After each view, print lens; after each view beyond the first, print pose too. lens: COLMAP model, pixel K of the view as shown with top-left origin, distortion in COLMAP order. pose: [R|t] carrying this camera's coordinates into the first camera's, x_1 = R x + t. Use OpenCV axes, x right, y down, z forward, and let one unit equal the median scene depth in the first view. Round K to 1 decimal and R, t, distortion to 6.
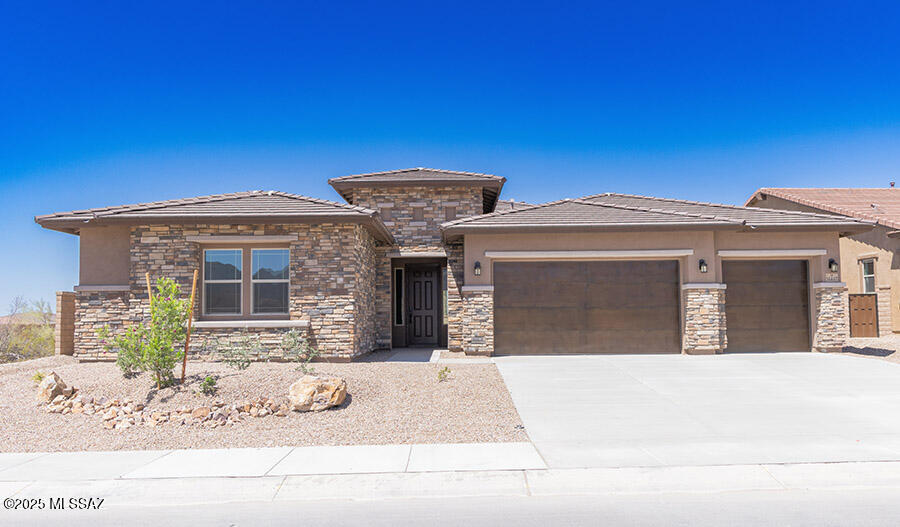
lens RADIAL K [[632.9, 0, 540.8], [0, 632.9, 262.4], [0, 0, 1]] dist [0.013896, -0.006903]
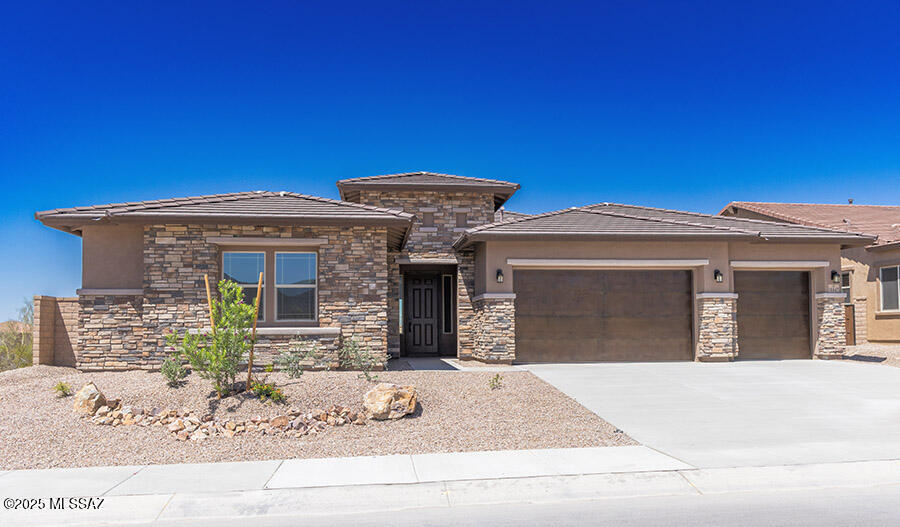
lens RADIAL K [[632.9, 0, 461.9], [0, 632.9, 296.7], [0, 0, 1]] dist [0.013896, -0.006903]
pose [[0.994063, 0.008042, 0.108508, -0.267200], [-0.011613, 0.999410, 0.032319, 0.010978], [-0.108184, -0.033388, 0.993570, 0.025123]]
